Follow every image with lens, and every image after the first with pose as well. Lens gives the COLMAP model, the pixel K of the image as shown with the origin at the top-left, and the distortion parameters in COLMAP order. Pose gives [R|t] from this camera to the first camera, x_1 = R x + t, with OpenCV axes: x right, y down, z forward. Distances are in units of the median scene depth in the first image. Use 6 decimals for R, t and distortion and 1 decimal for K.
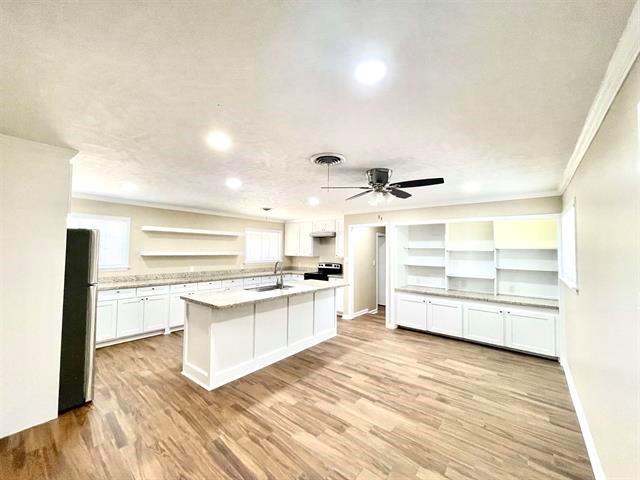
lens RADIAL K [[258.3, 0, 316.9], [0, 258.3, 240.9], [0, 0, 1]] dist [-0.000054, 0.000432]
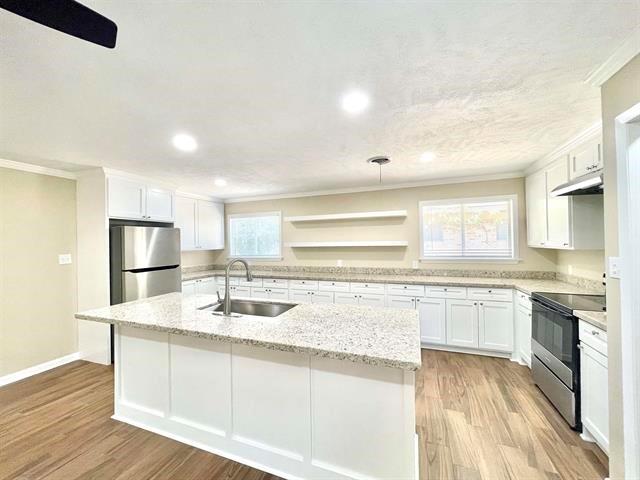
lens RADIAL K [[258.3, 0, 316.9], [0, 258.3, 240.9], [0, 0, 1]] dist [-0.000054, 0.000432]
pose [[0.306514, -0.021389, -0.951626, 0.441930], [0.055639, 0.998441, -0.004520, 0.061786], [0.950239, -0.051562, 0.307226, 1.117351]]
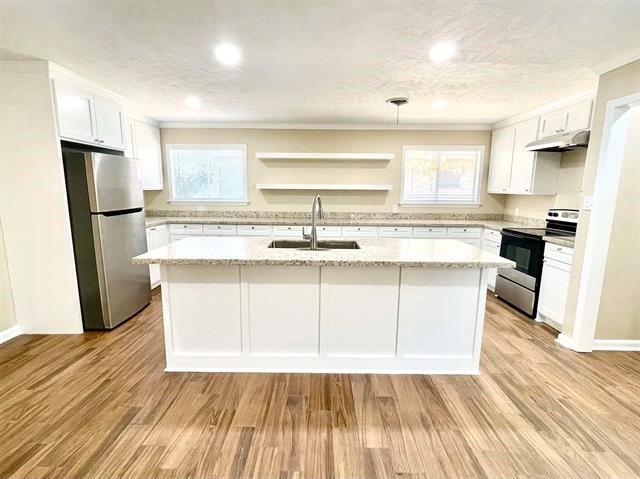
lens RADIAL K [[318.3, 0, 317.1], [0, 318.3, 240.8], [0, 0, 1]] dist [-0.000036, 0.000199]
pose [[0.626185, 0.121670, -0.770122, 0.394124], [0.026711, 0.983821, 0.177150, 0.063151], [0.779217, -0.131499, 0.612805, 0.674914]]
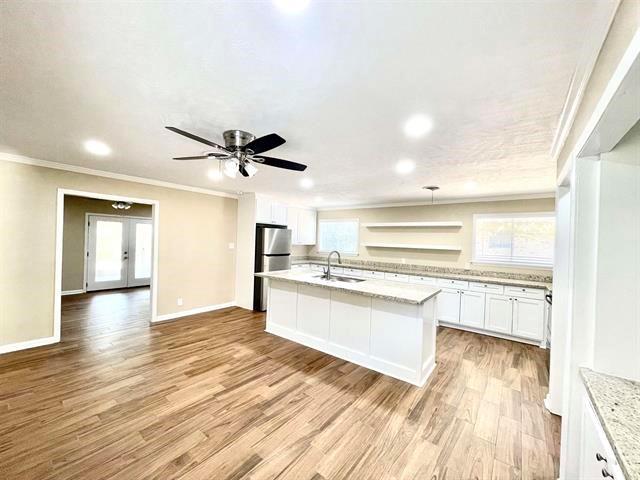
lens RADIAL K [[258.3, 0, 316.9], [0, 258.3, 240.9], [0, 0, 1]] dist [-0.000054, 0.000432]
pose [[0.021000, -0.008574, -0.999743, 0.887575], [0.004510, 0.999954, -0.008481, 0.057881], [0.999769, -0.004330, 0.021038, 1.030269]]
